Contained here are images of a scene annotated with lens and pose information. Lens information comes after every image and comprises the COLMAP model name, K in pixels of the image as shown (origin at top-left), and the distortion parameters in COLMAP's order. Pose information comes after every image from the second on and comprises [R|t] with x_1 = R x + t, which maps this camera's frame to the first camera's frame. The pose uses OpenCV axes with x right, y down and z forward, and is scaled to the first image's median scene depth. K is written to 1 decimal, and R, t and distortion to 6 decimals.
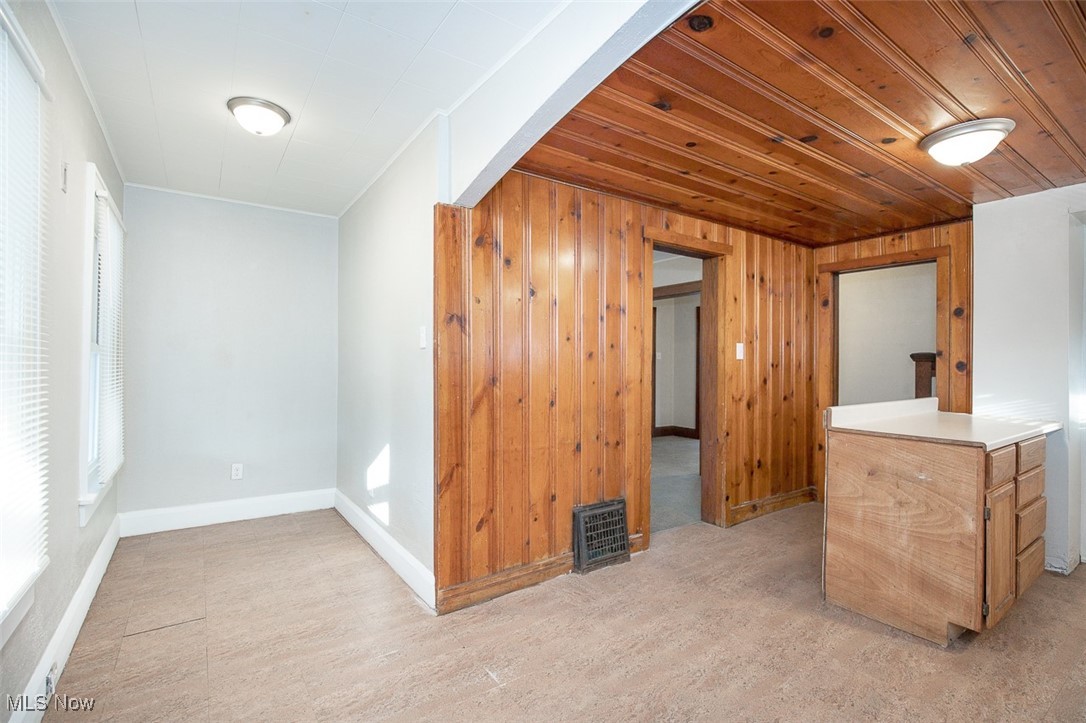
lens RADIAL K [[499.7, 0, 544.0], [0, 499.7, 362.5], [0, 0, 1]] dist [-0.009673, 0.000695]
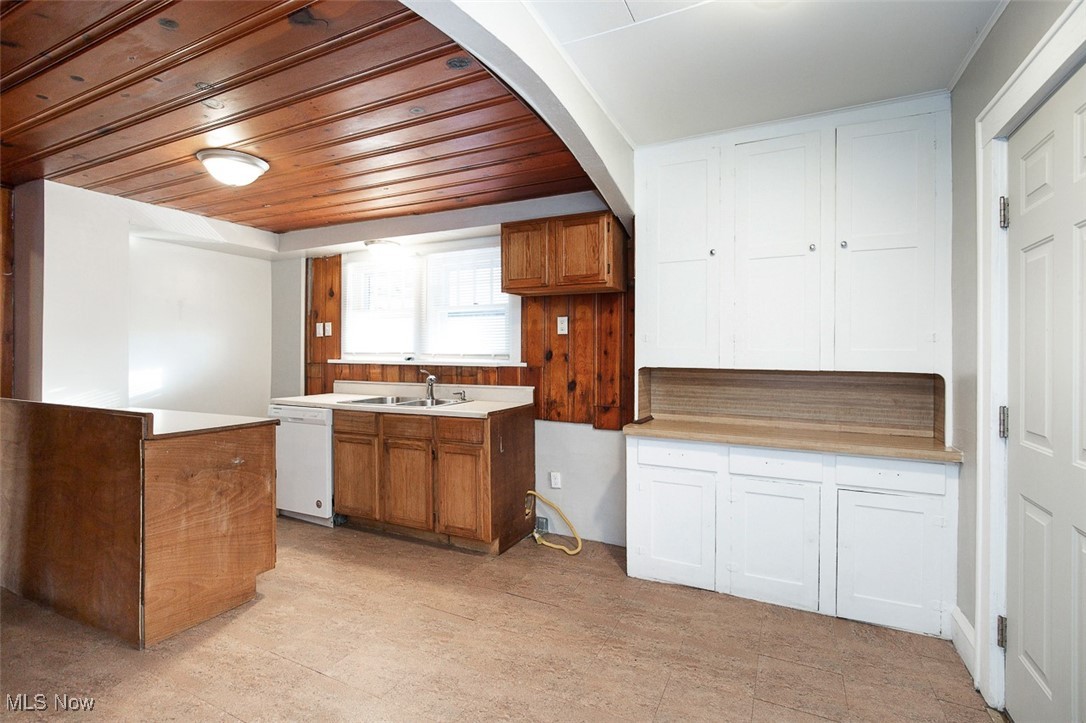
lens RADIAL K [[486.4, 0, 551.0], [0, 486.4, 351.9], [0, 0, 1]] dist [-0.003347, 0.000209]
pose [[-0.491661, -0.006711, 0.870761, -0.318241], [-0.006521, 0.999971, 0.004025, -0.013482], [-0.870762, -0.003700, -0.491691, 0.562265]]
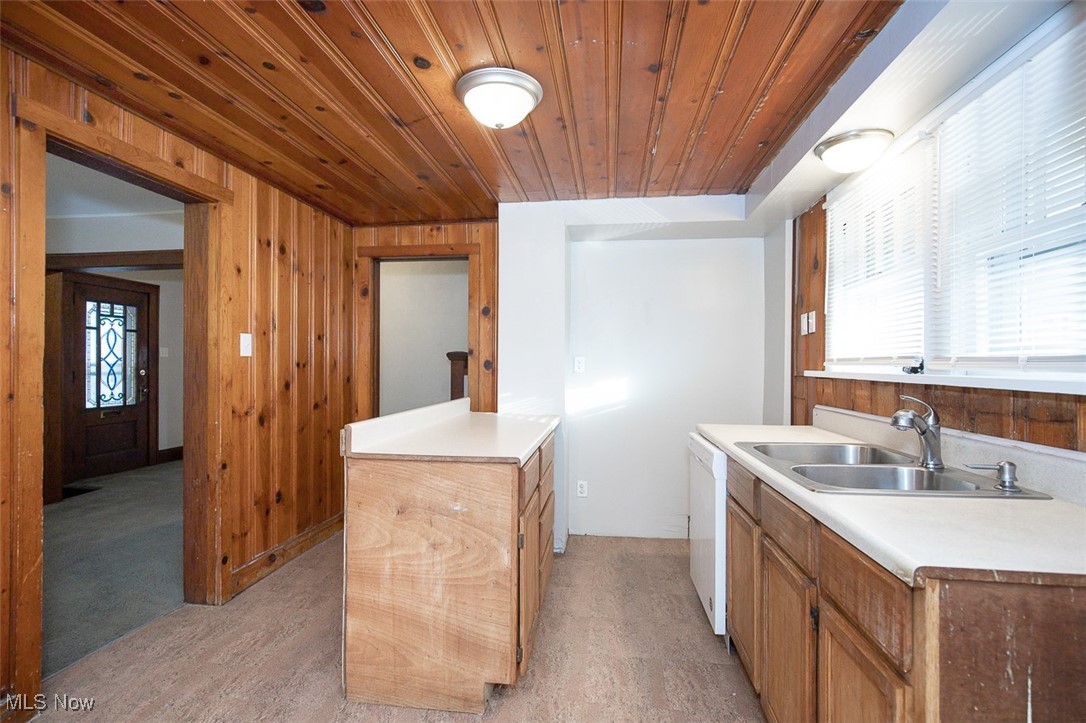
lens RADIAL K [[499.7, 0, 544.0], [0, 499.7, 362.5], [0, 0, 1]] dist [-0.009673, 0.000695]
pose [[0.678302, -0.000785, 0.734783, 0.168557], [-0.000814, 0.999998, 0.001820, 0.000467], [-0.734783, -0.001833, 0.678300, 0.223862]]
